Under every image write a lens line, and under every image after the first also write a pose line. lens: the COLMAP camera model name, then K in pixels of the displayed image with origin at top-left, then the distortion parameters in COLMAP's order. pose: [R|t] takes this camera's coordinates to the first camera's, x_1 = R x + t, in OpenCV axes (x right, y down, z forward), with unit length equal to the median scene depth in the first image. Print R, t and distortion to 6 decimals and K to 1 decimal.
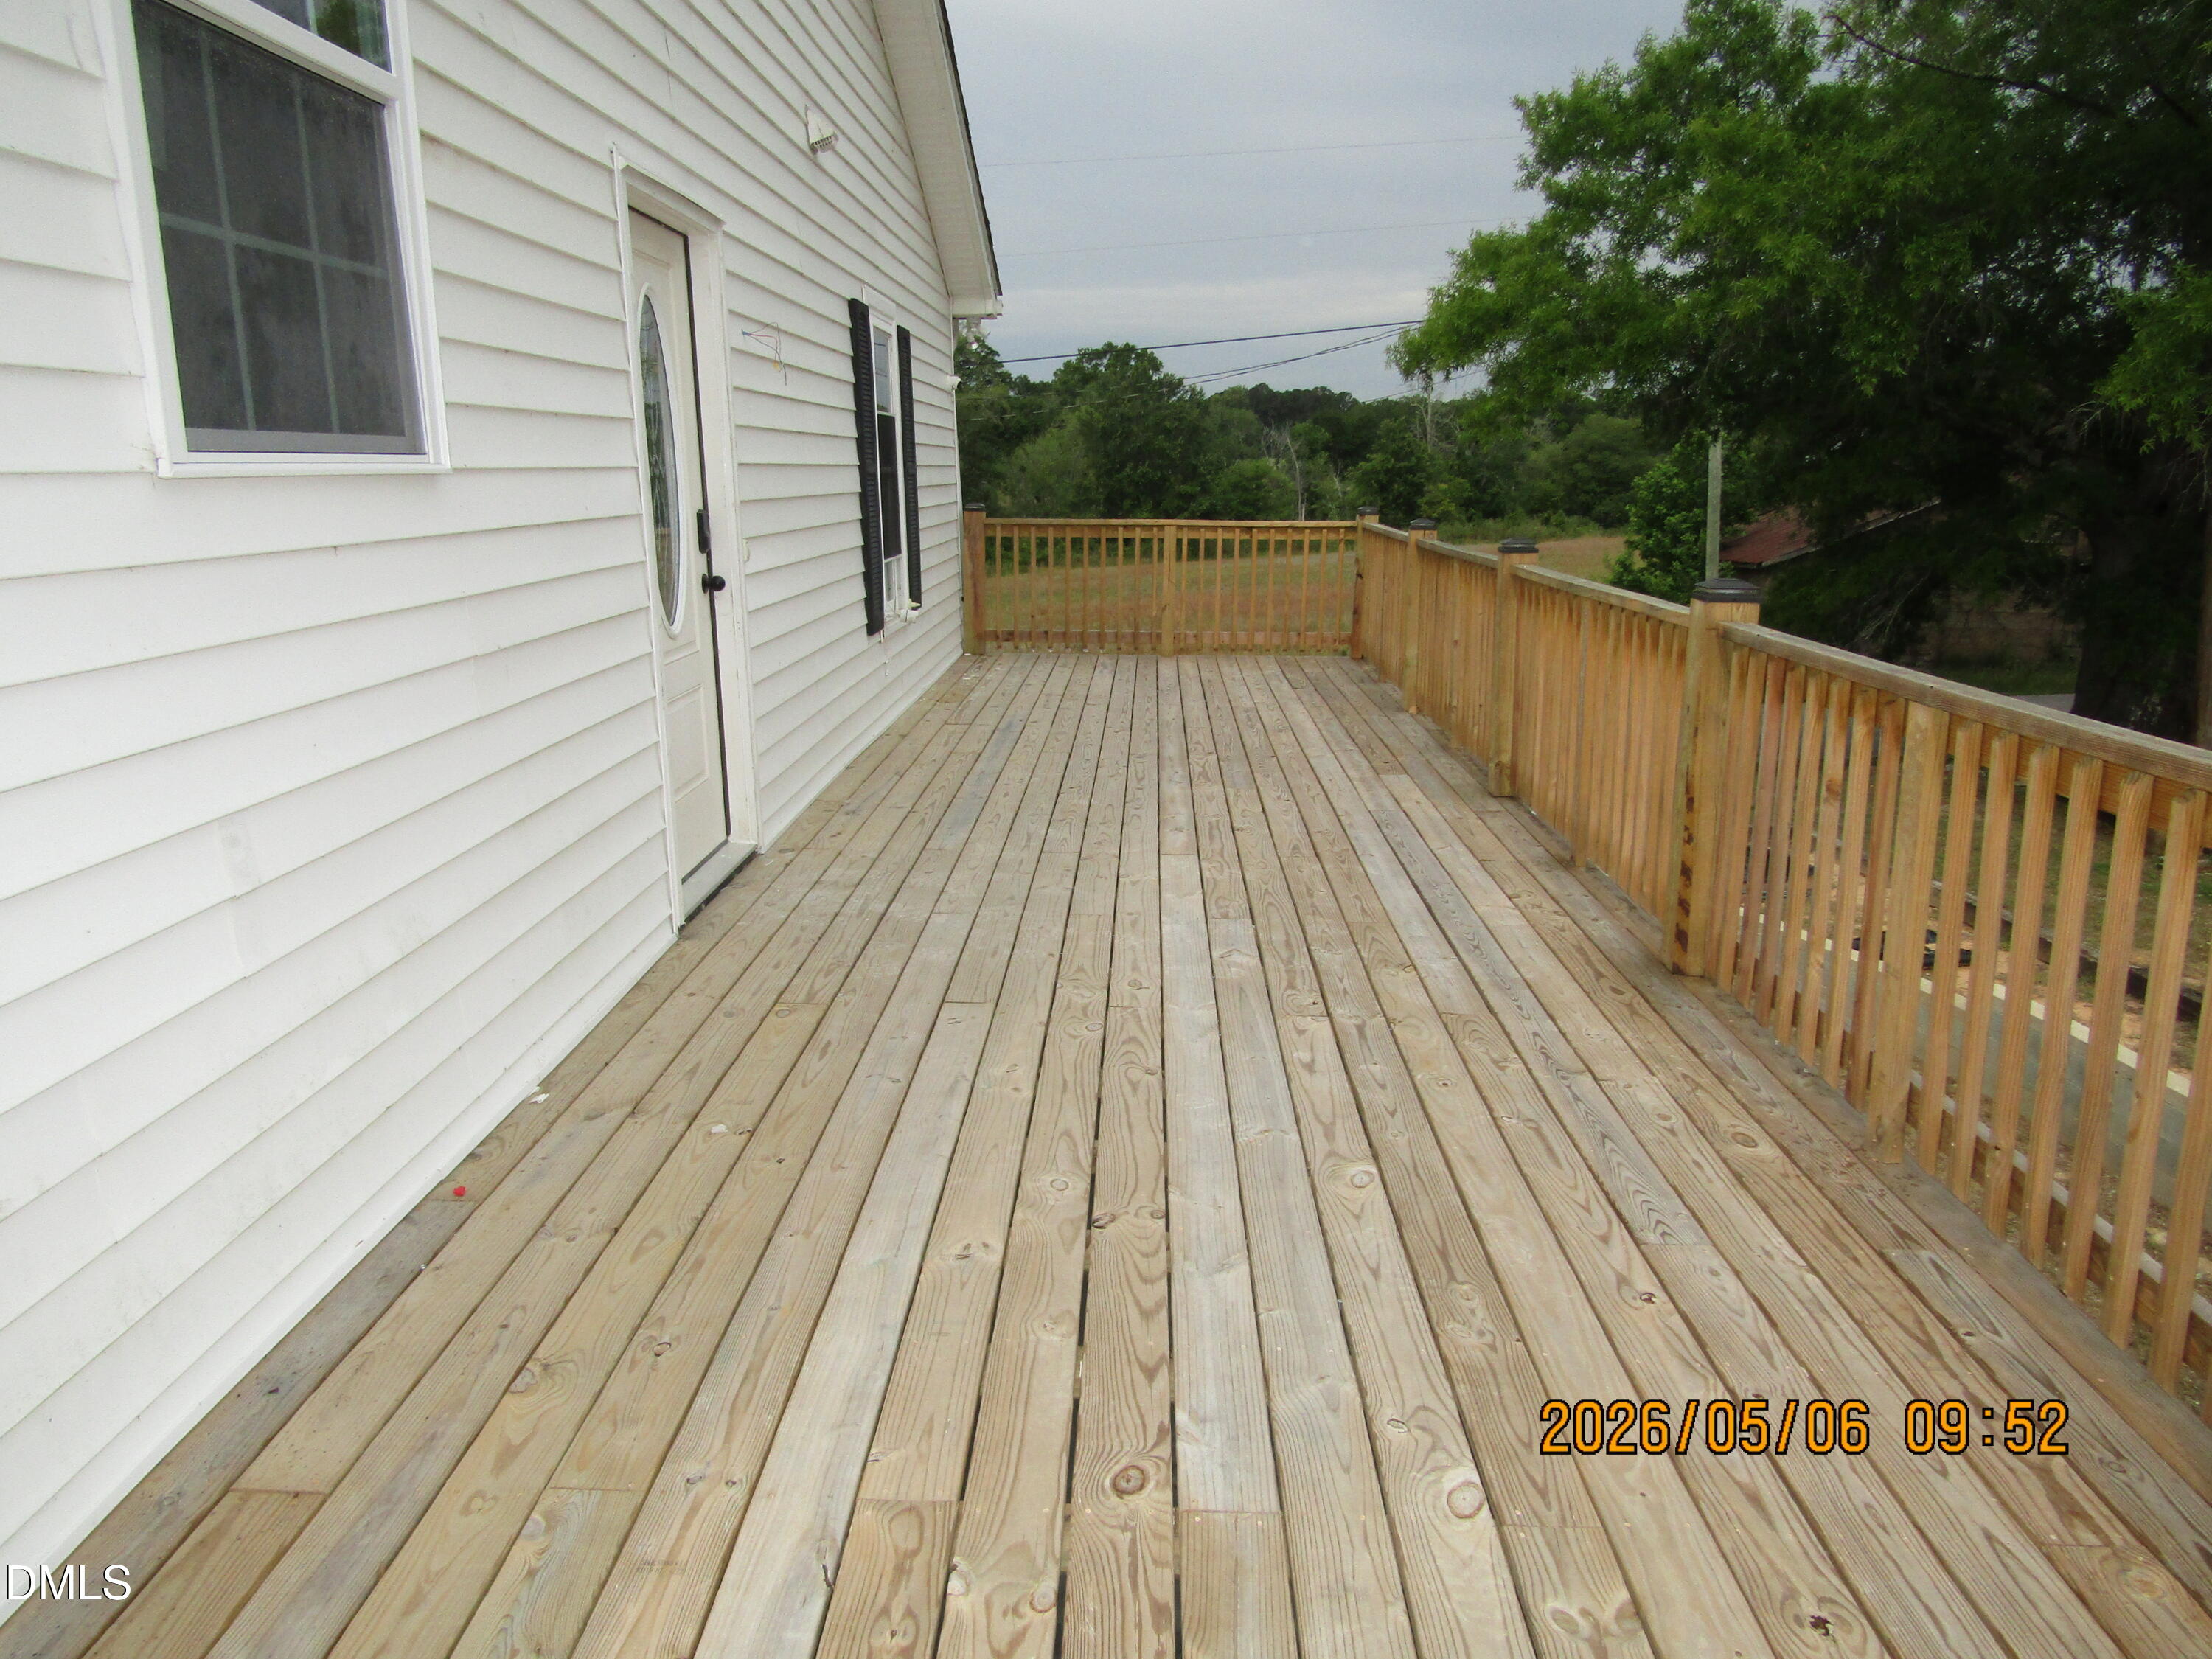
lens RADIAL K [[1606.9, 0, 1106.0], [0, 1606.9, 829.5], [0, 0, 1]] dist [-0.003048, 0.009812]
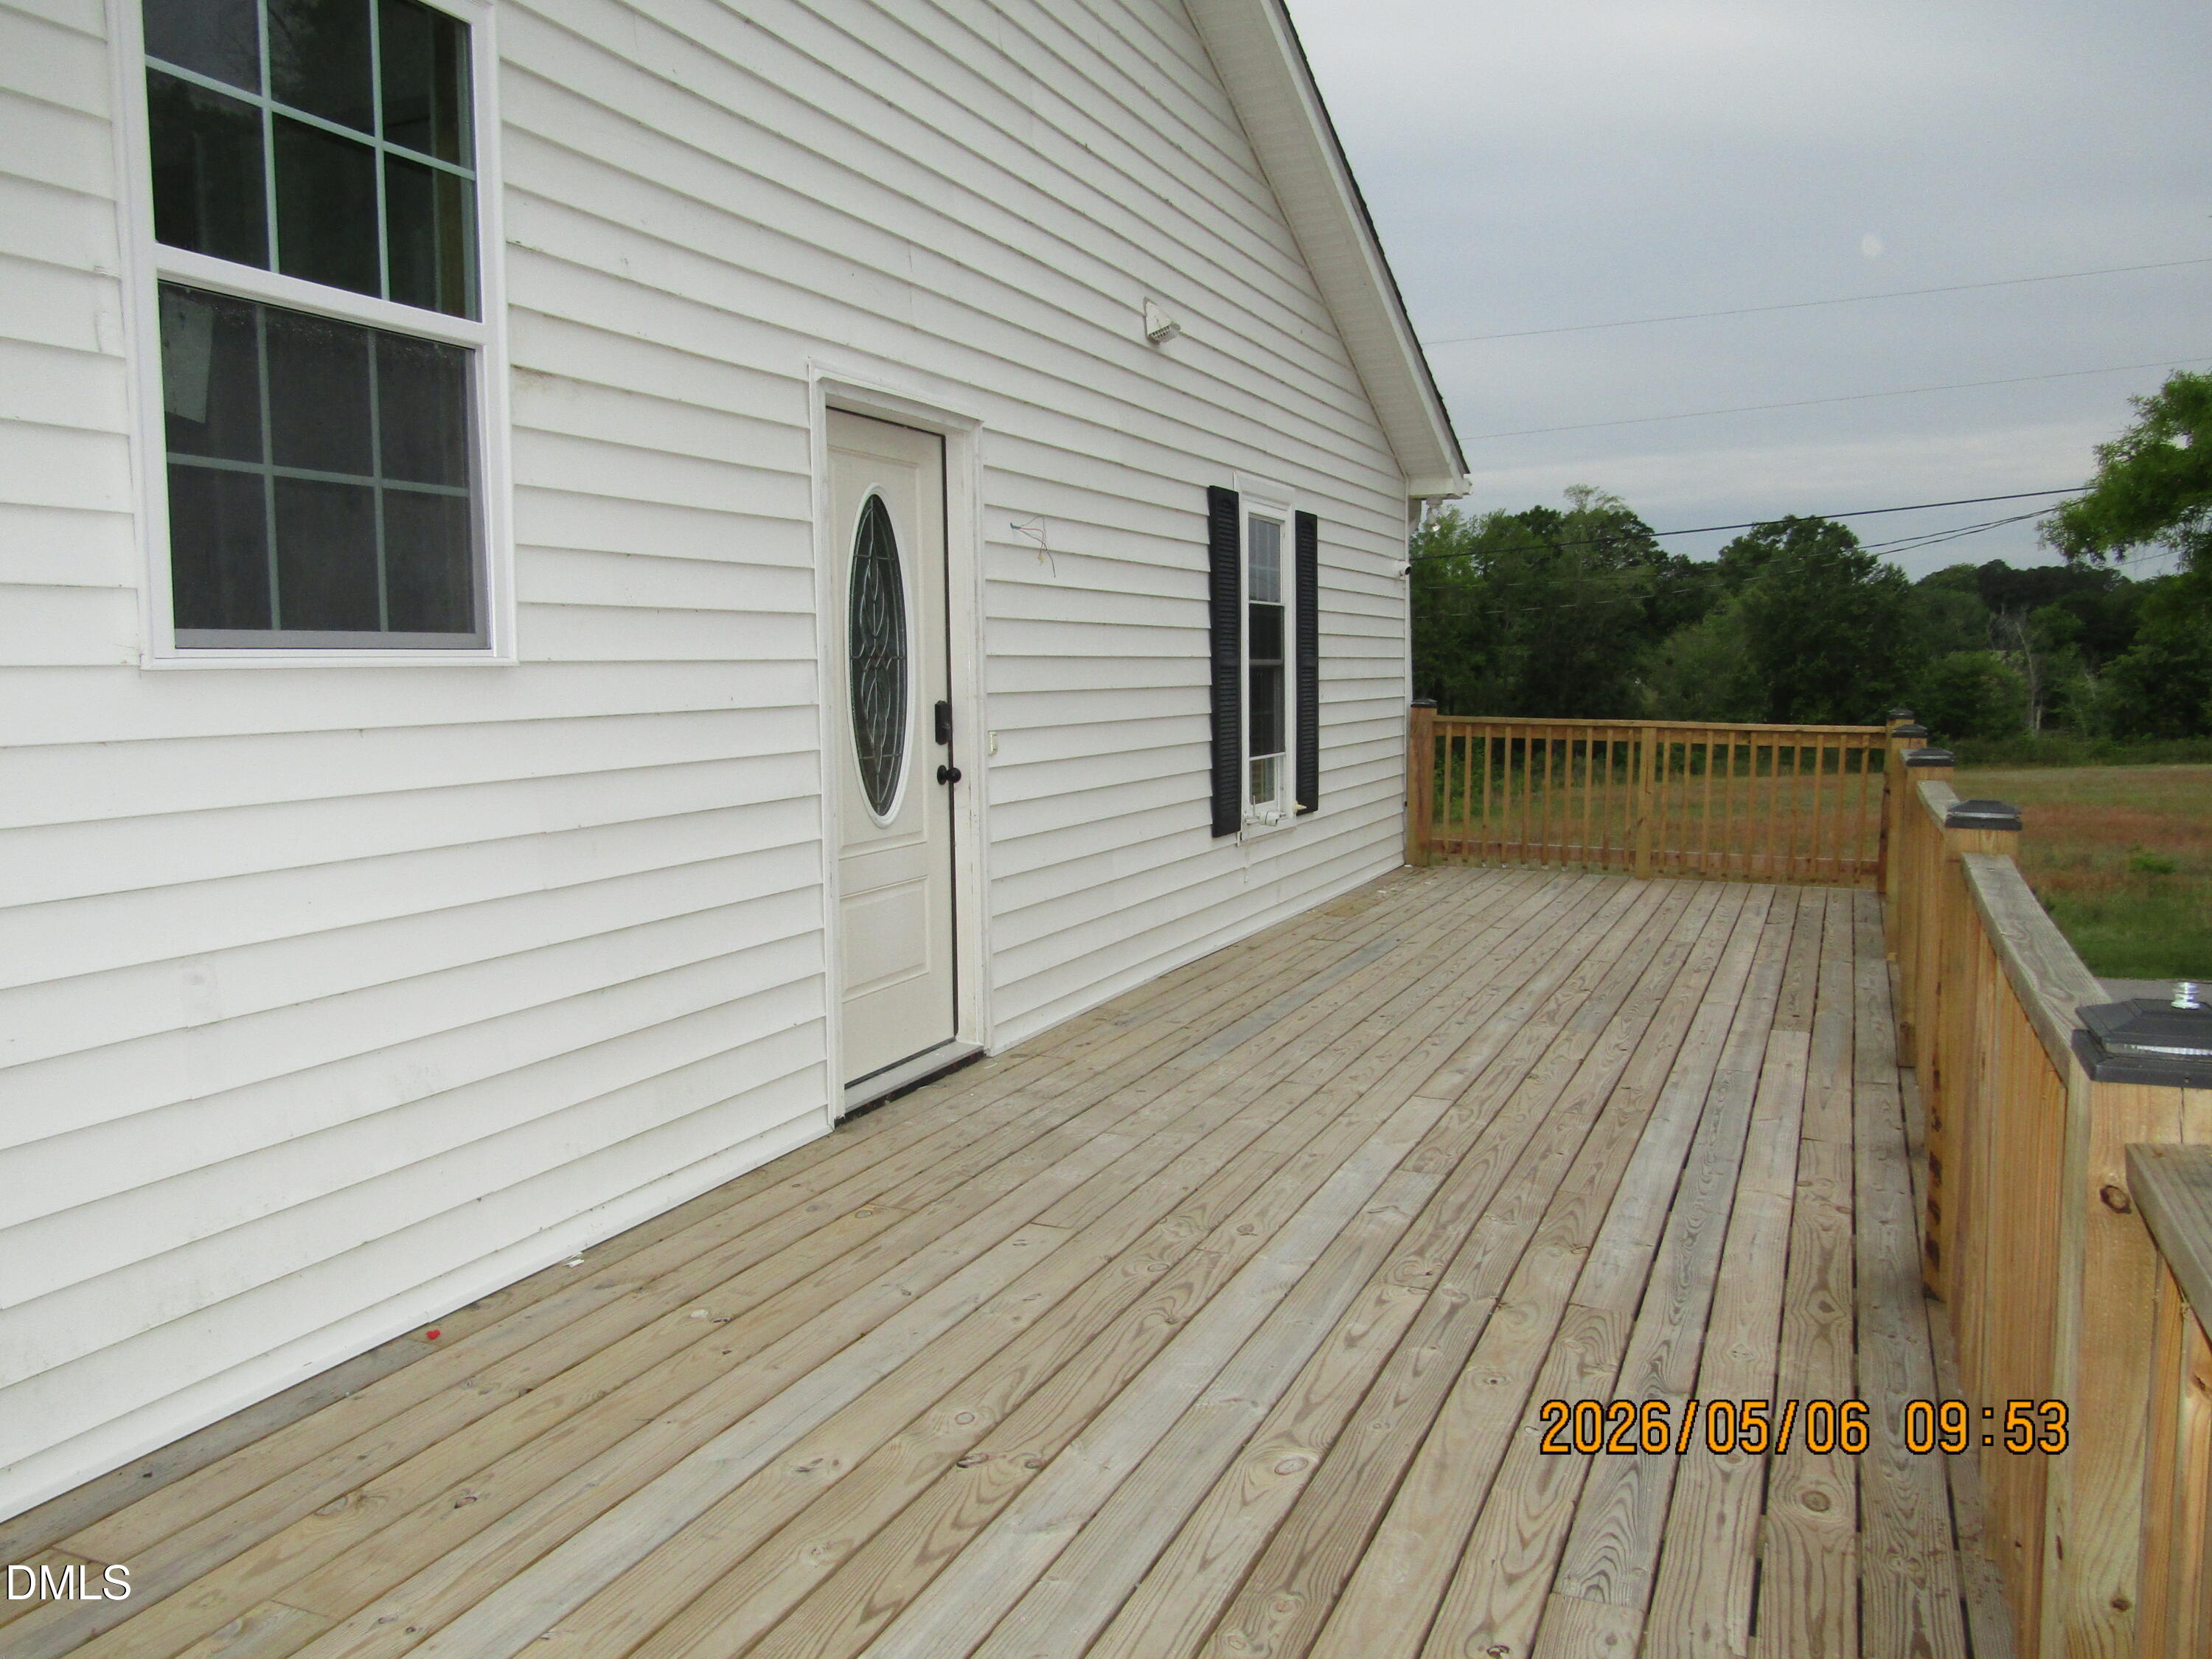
lens RADIAL K [[1820.8, 0, 1106.0], [0, 1820.8, 829.5], [0, 0, 1]] dist [-0.011457, 0.006364]
pose [[0.935308, 0.039455, -0.351629, 0.271032], [-0.083745, 0.990213, -0.111646, -0.004230], [0.343782, 0.133871, 0.929458, 0.000748]]
